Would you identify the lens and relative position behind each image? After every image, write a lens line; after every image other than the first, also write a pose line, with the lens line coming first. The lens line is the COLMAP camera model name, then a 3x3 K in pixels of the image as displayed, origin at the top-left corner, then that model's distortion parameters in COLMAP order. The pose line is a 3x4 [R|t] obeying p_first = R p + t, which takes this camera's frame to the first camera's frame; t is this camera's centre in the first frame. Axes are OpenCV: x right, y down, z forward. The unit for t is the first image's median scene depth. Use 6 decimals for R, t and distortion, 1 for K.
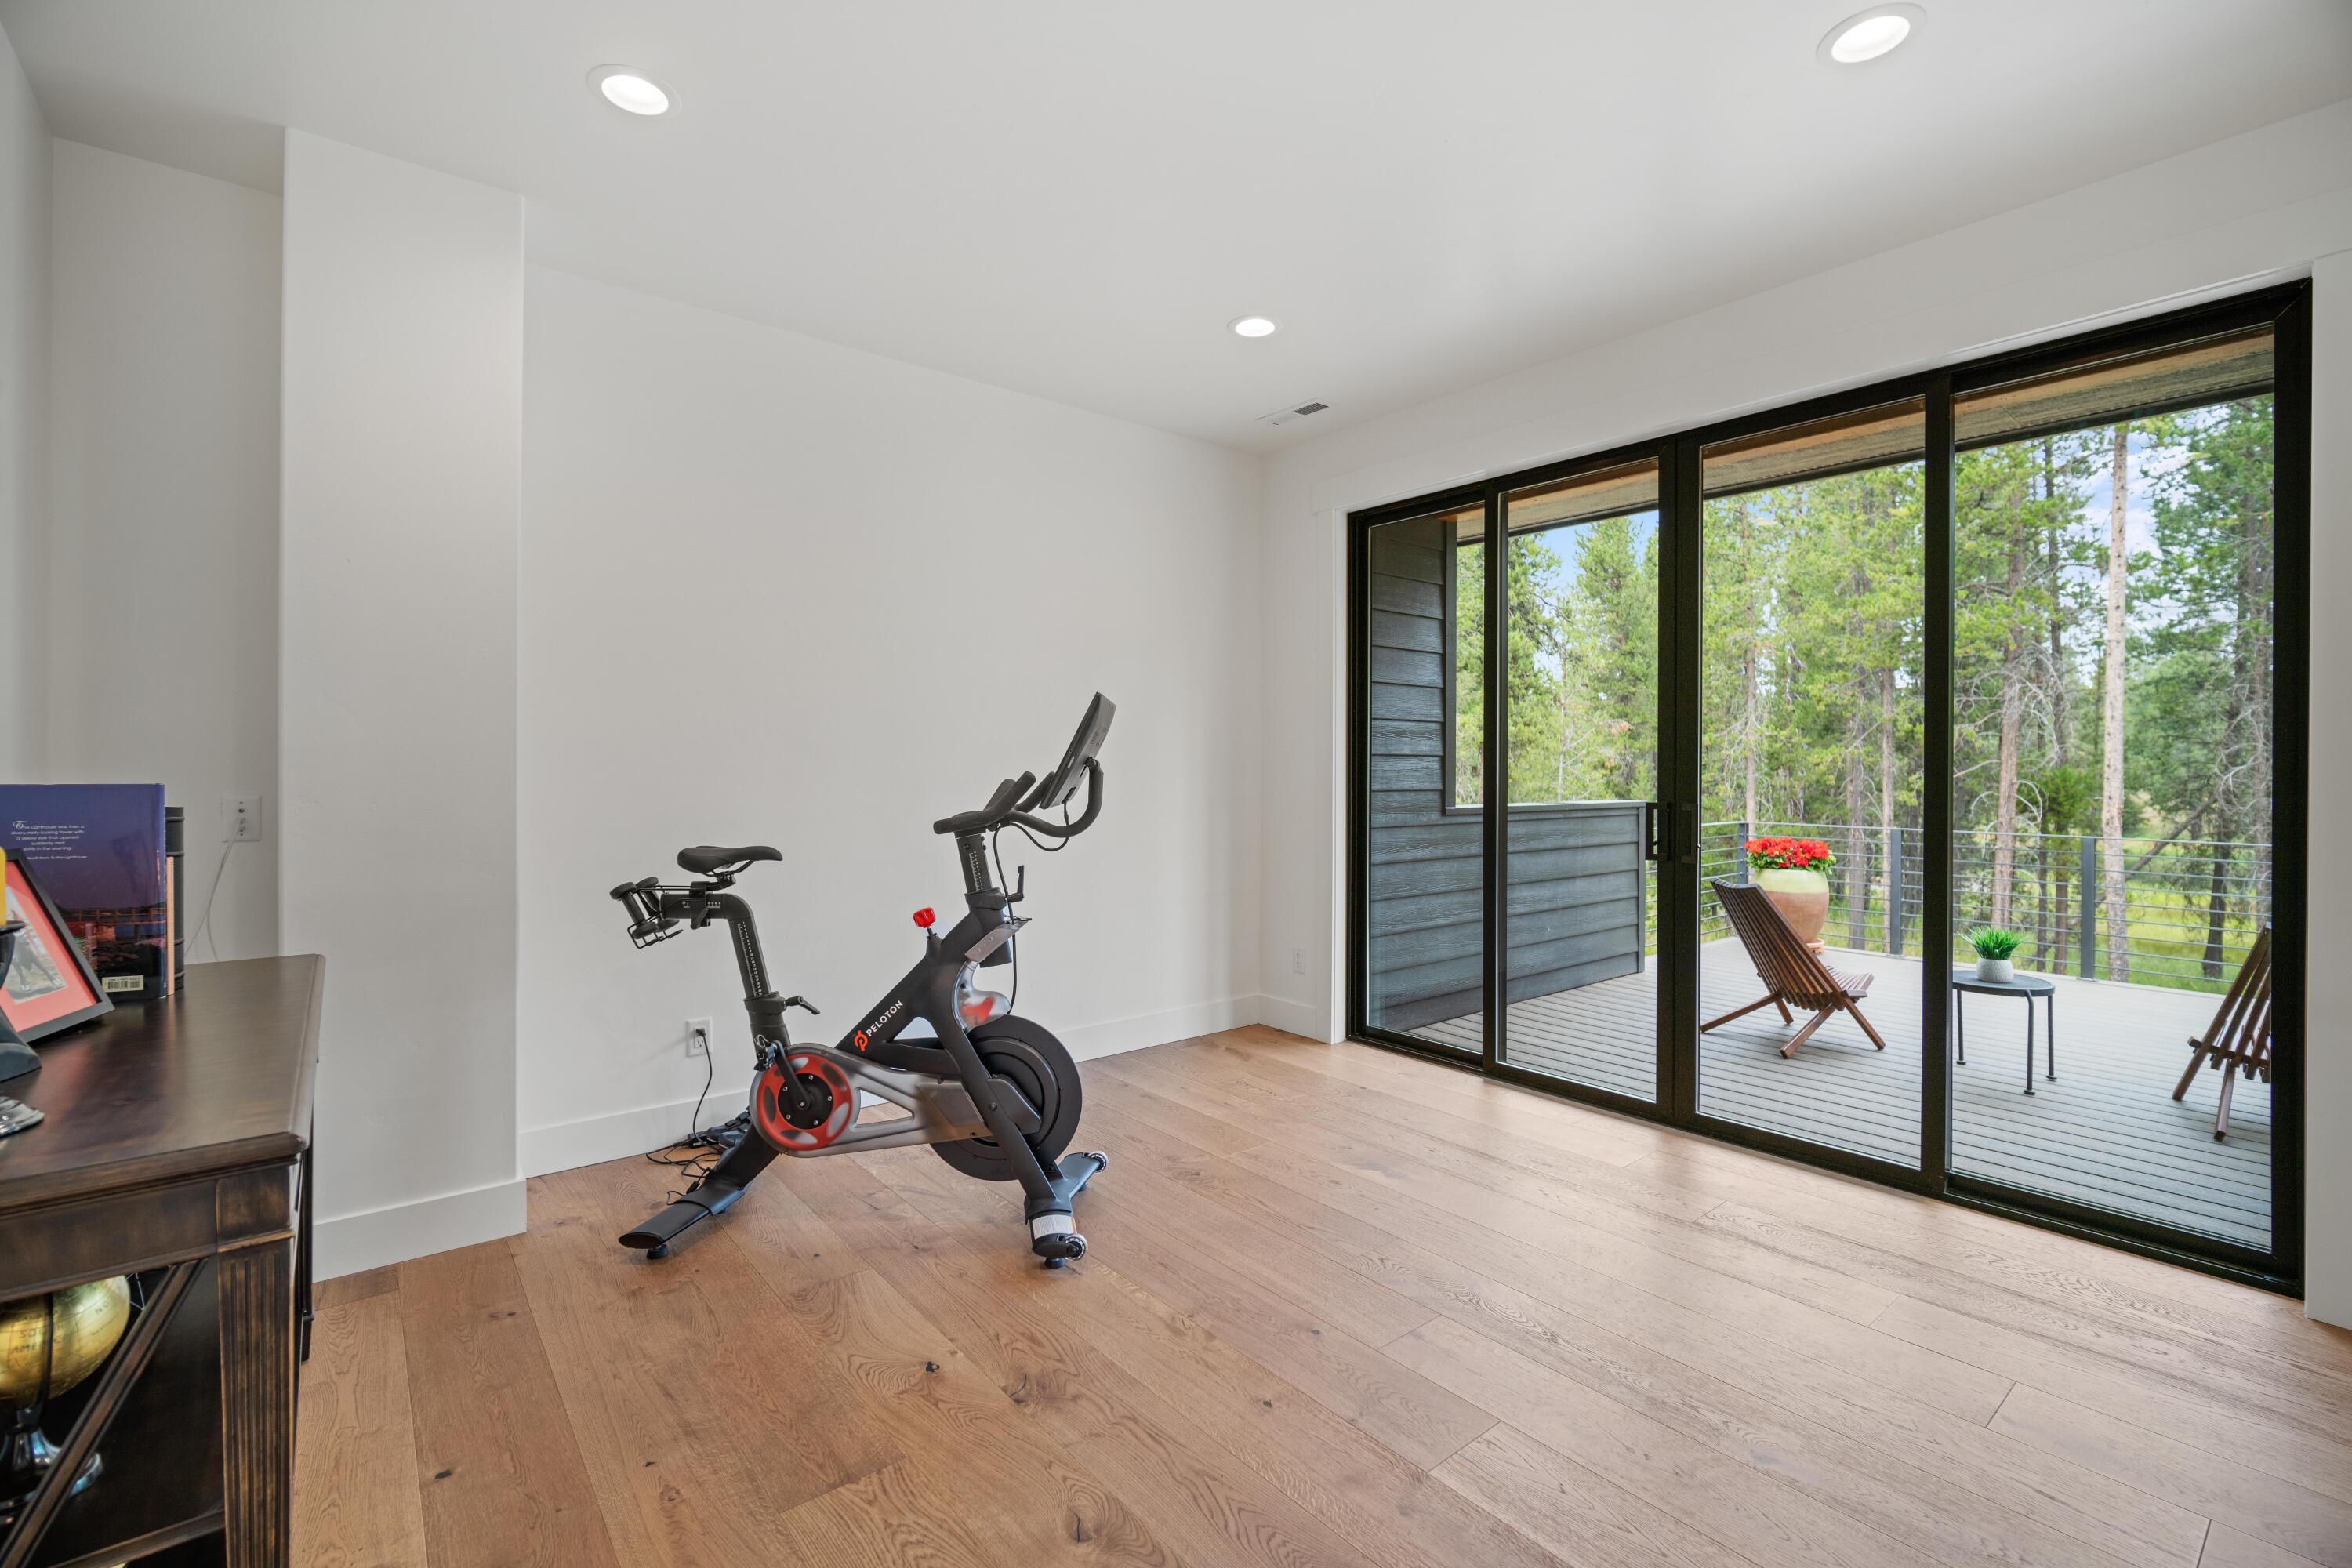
lens RADIAL K [[1024.7, 0, 1177.3], [0, 1024.7, 779.0], [0, 0, 1]] dist [-0.012373, 0.002430]
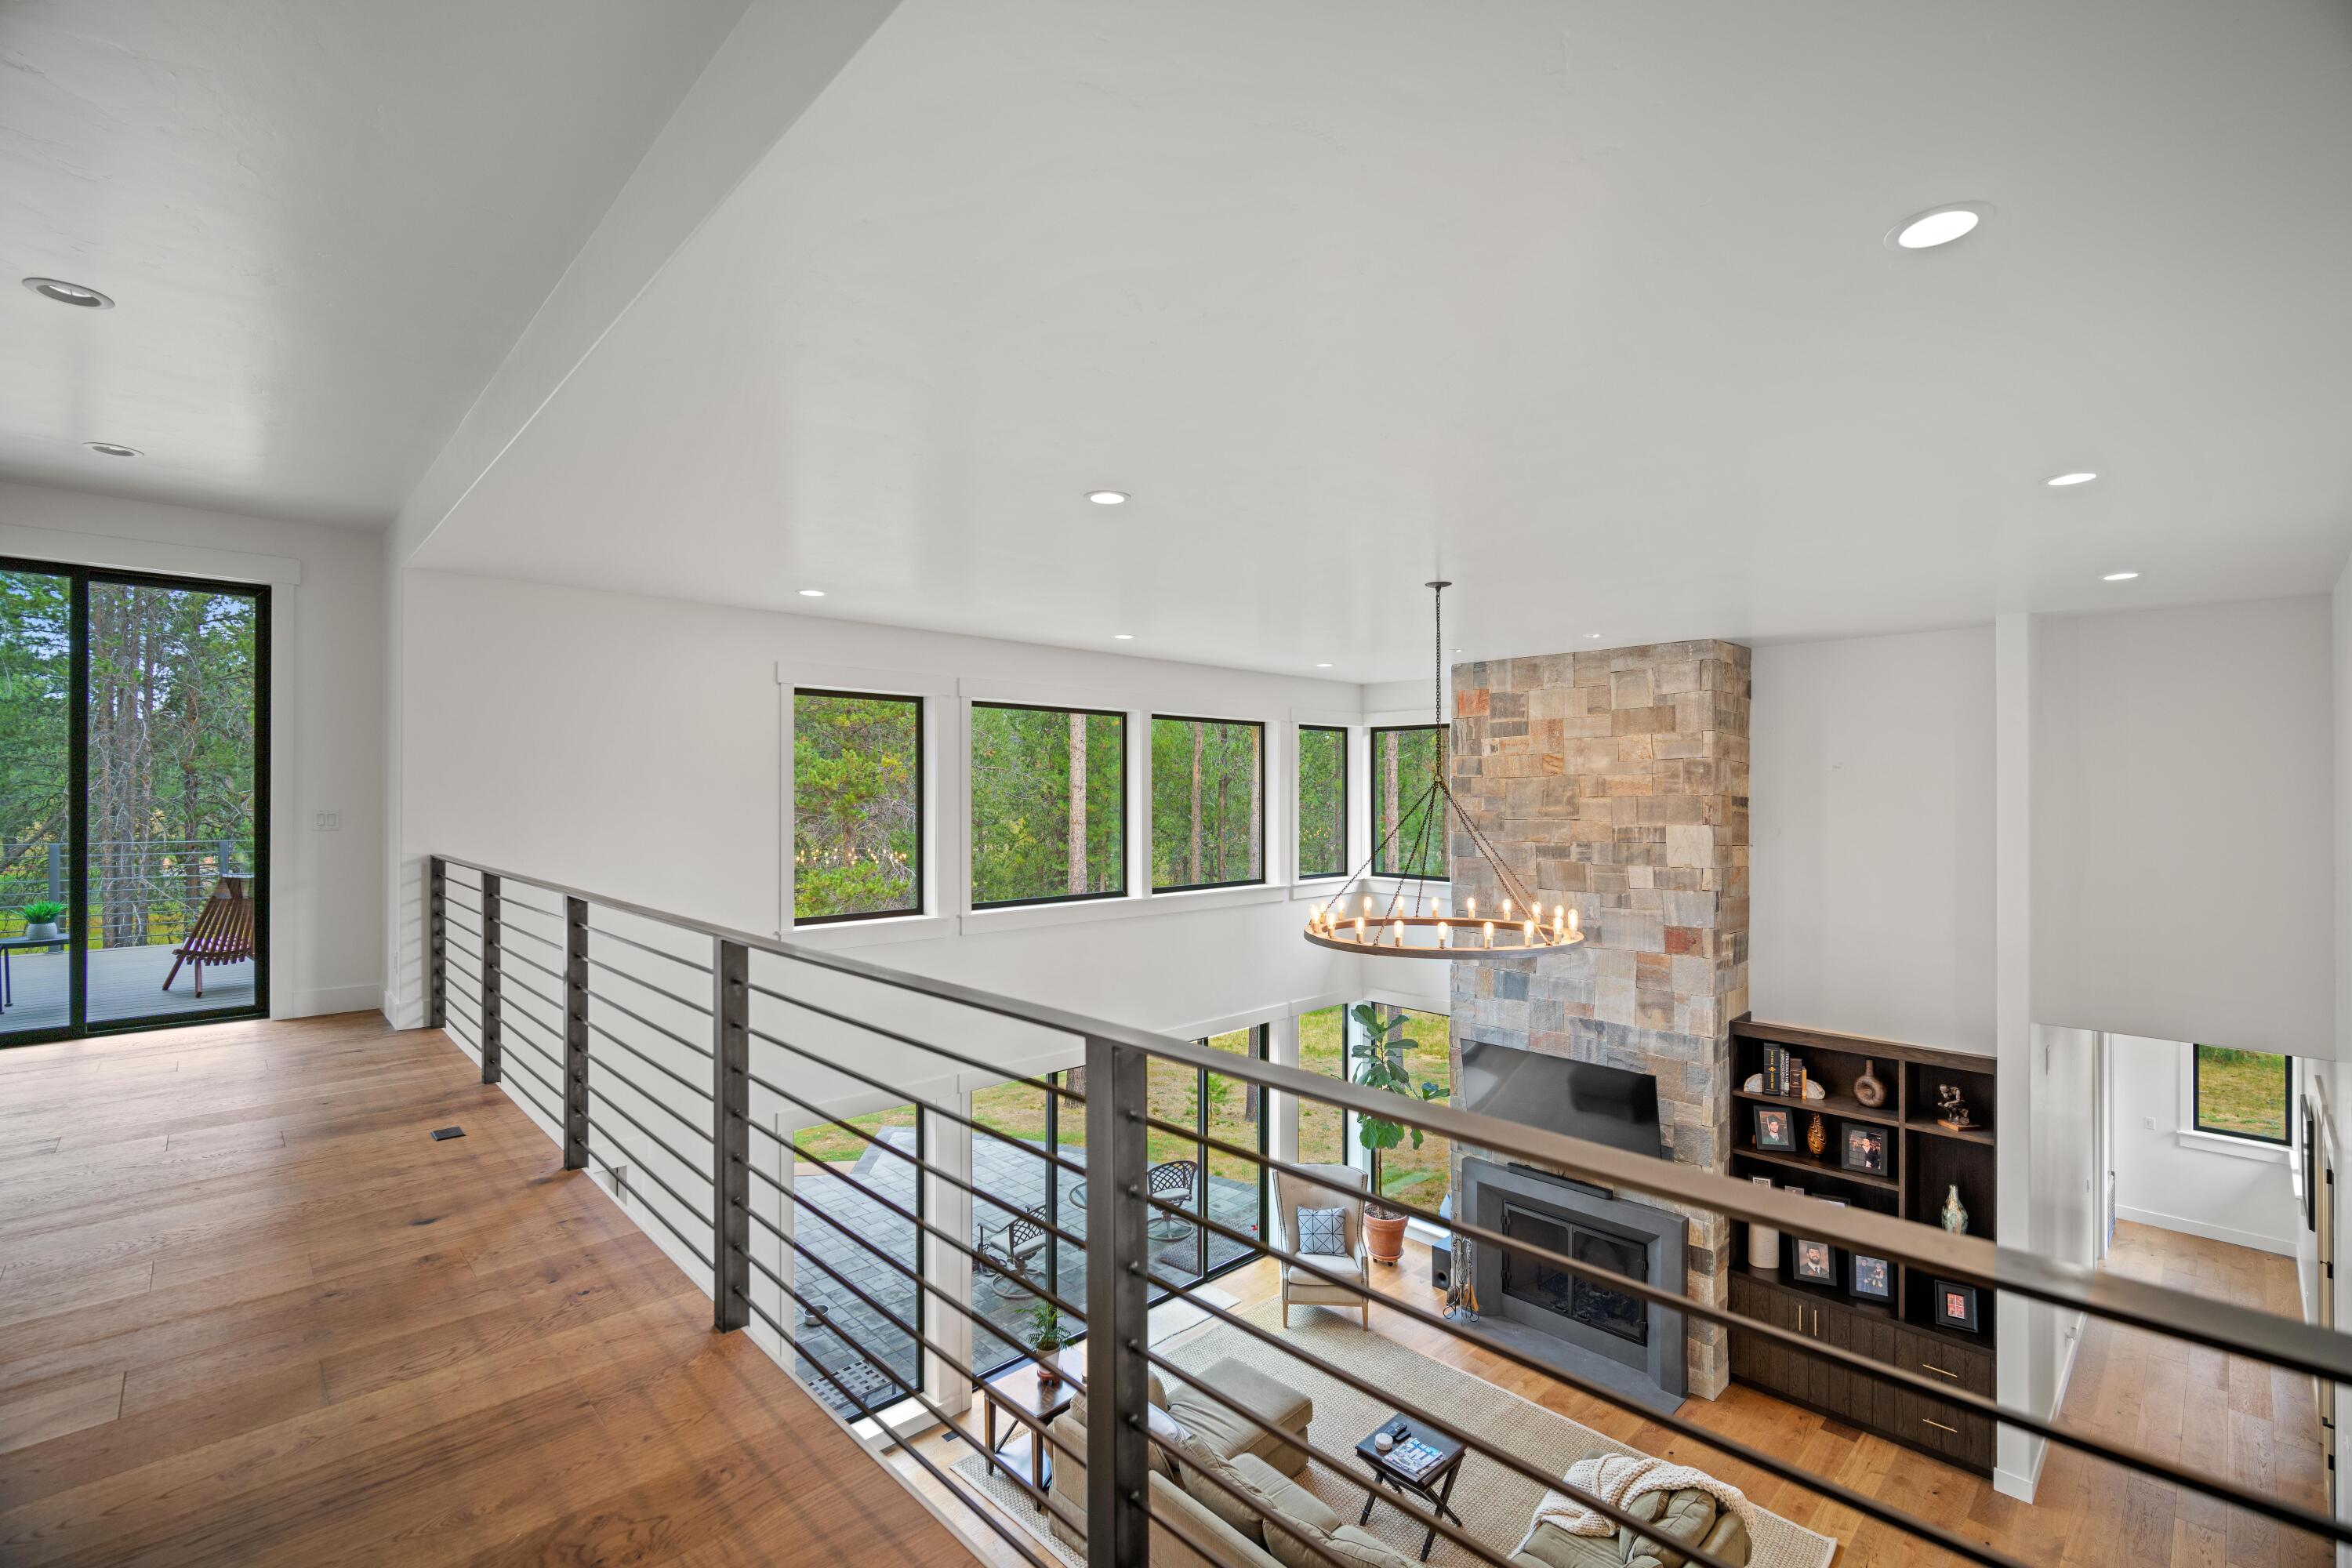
lens RADIAL K [[1024.7, 0, 1177.6], [0, 1024.7, 788.6], [0, 0, 1]] dist [-0.012373, 0.002430]
pose [[-0.080563, 0.003249, 0.996744, -0.855255], [0.007487, 0.999968, -0.002655, -0.000089], [-0.996721, 0.007249, -0.080585, -0.557634]]
